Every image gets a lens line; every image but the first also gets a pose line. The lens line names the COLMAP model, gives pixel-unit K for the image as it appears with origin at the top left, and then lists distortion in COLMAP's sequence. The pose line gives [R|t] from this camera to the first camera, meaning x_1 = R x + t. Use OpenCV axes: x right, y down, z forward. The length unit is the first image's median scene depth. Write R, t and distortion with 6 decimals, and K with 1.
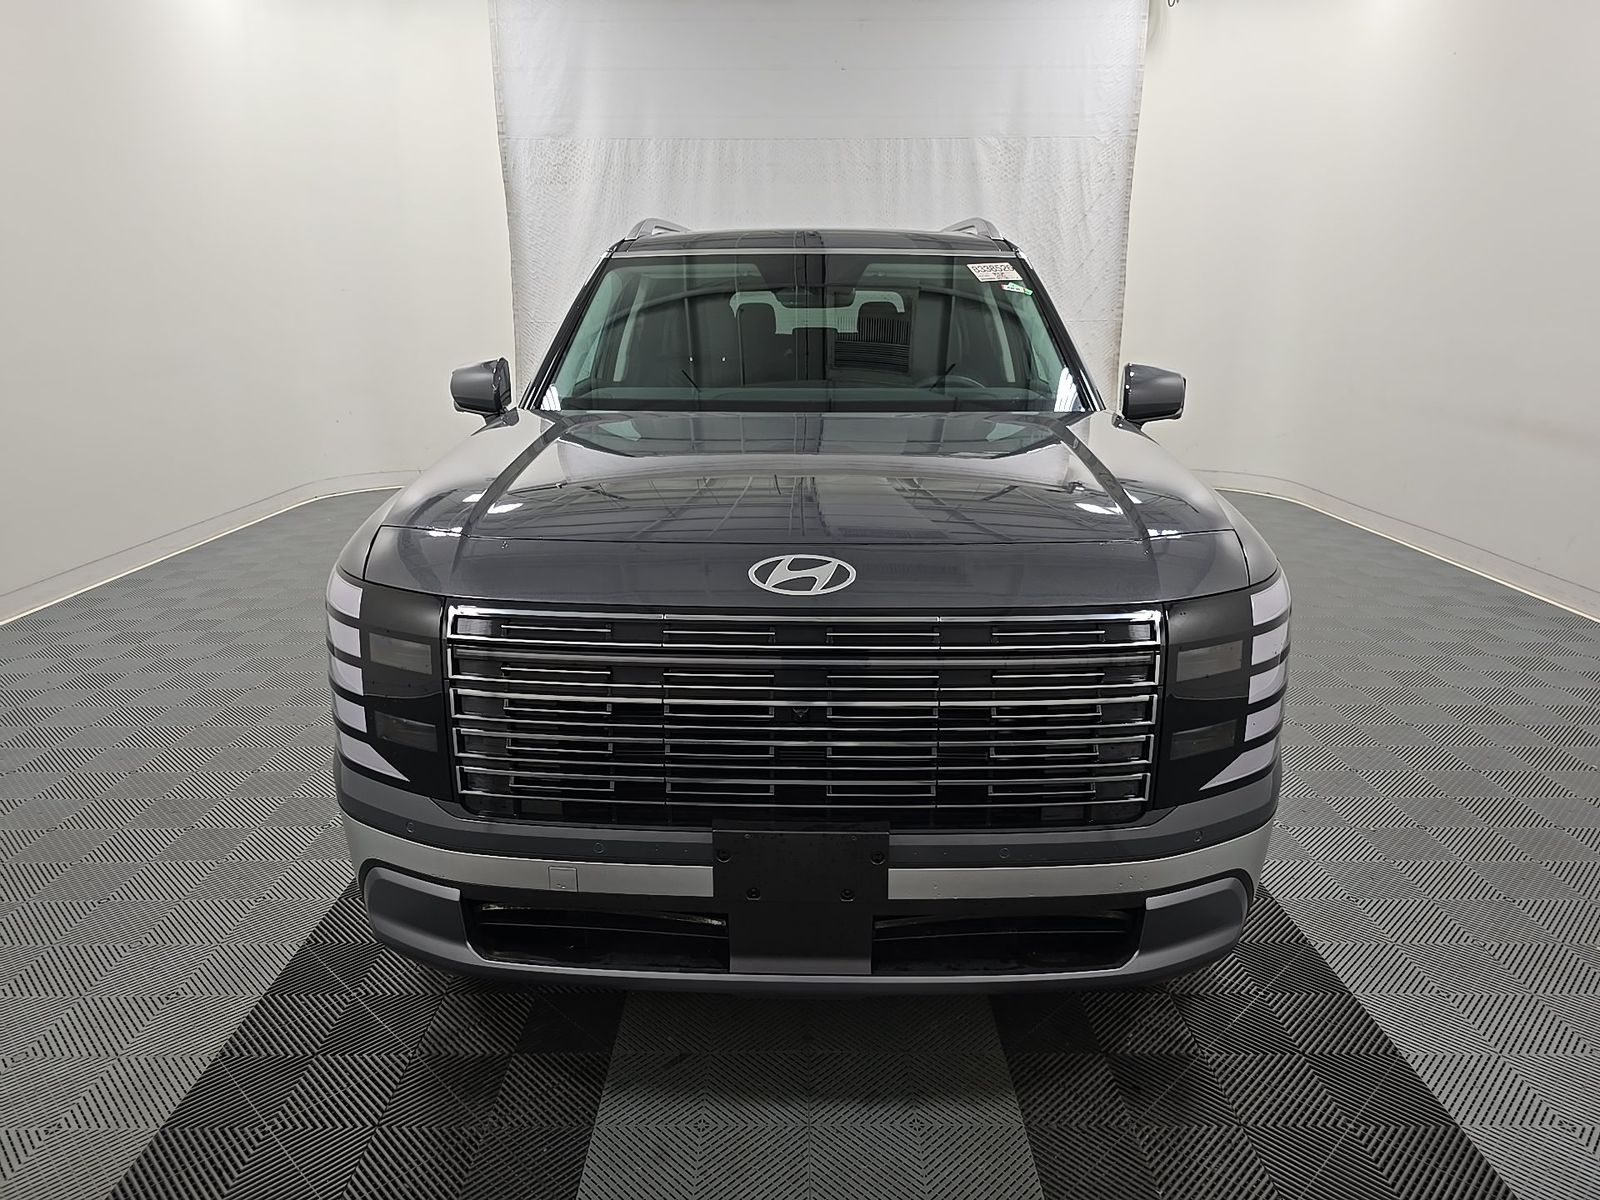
lens RADIAL K [[1073.2, 0, 801.3], [0, 1073.2, 610.6], [0, 0, 1]] dist [0.044556, -0.026626]
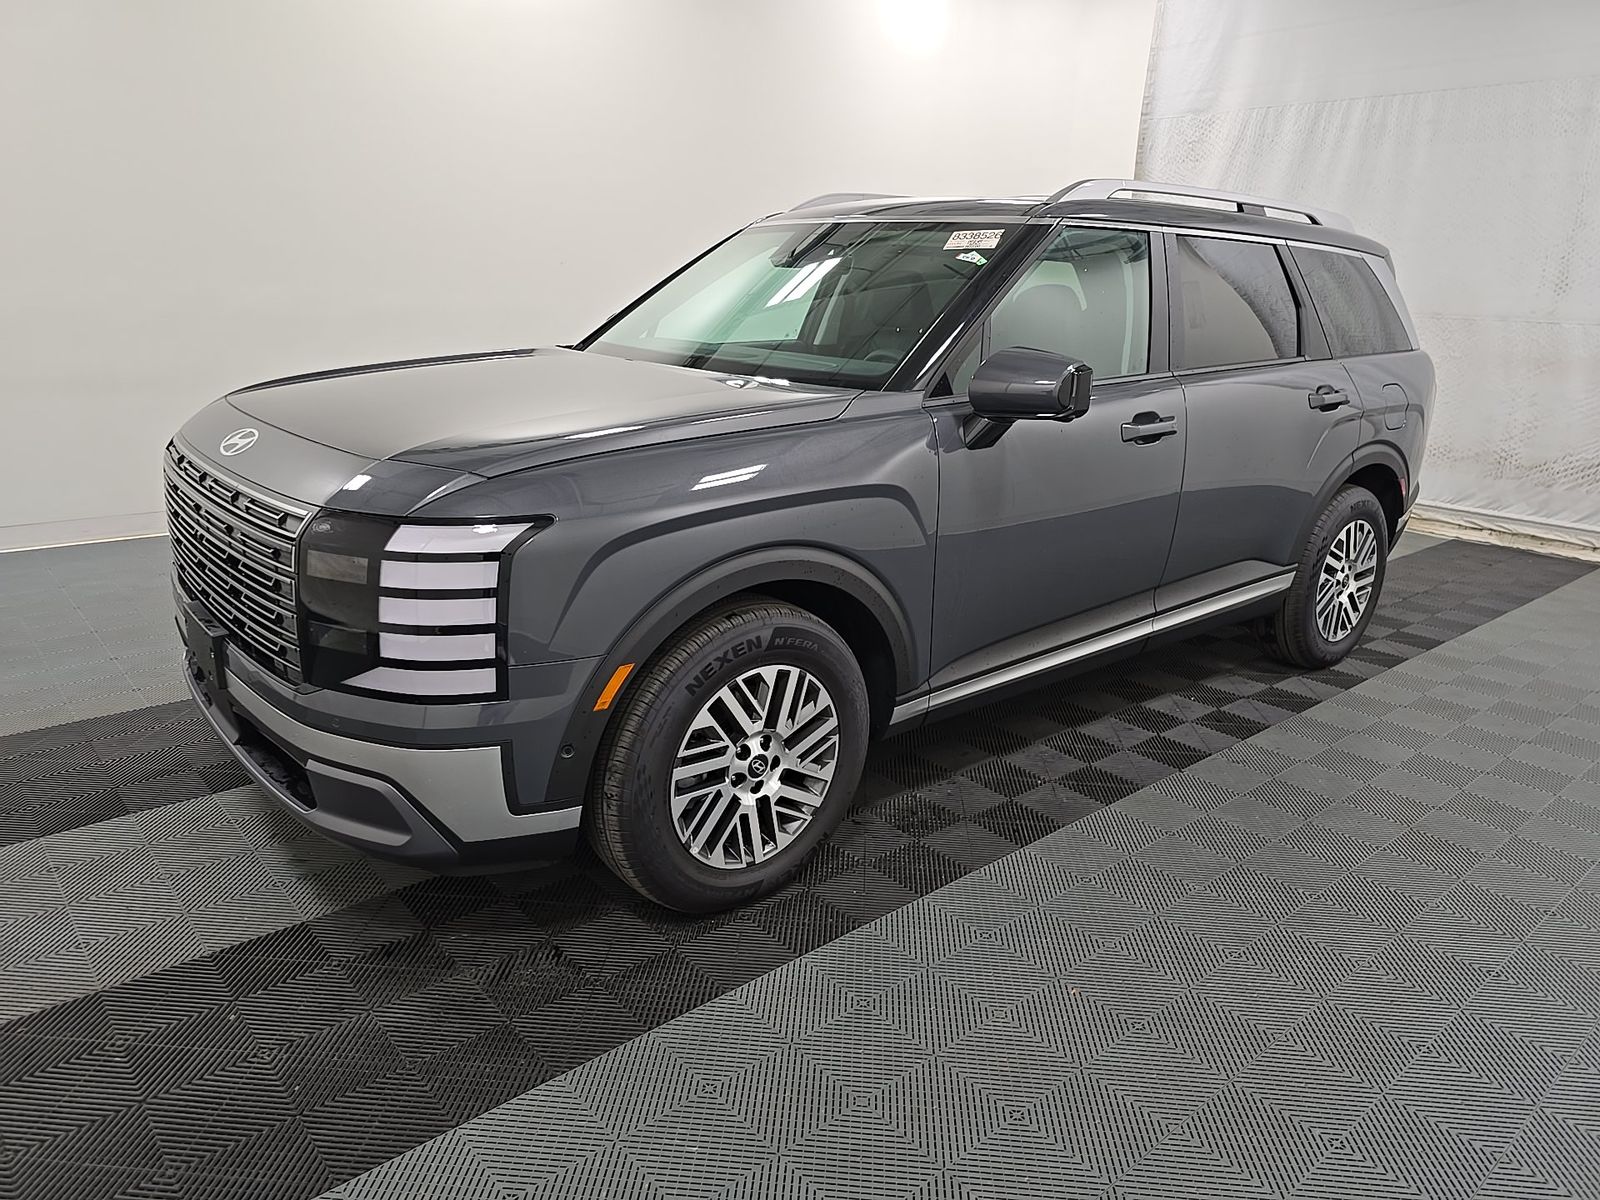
lens RADIAL K [[1073.2, 0, 785.4], [0, 1073.2, 600.0], [0, 0, 1]] dist [0.044556, -0.026626]
pose [[0.646185, 0.241031, -0.724119, 0.340030], [-0.241426, 0.964651, 0.105652, -0.035111], [0.723988, 0.106550, 0.681534, 0.127852]]
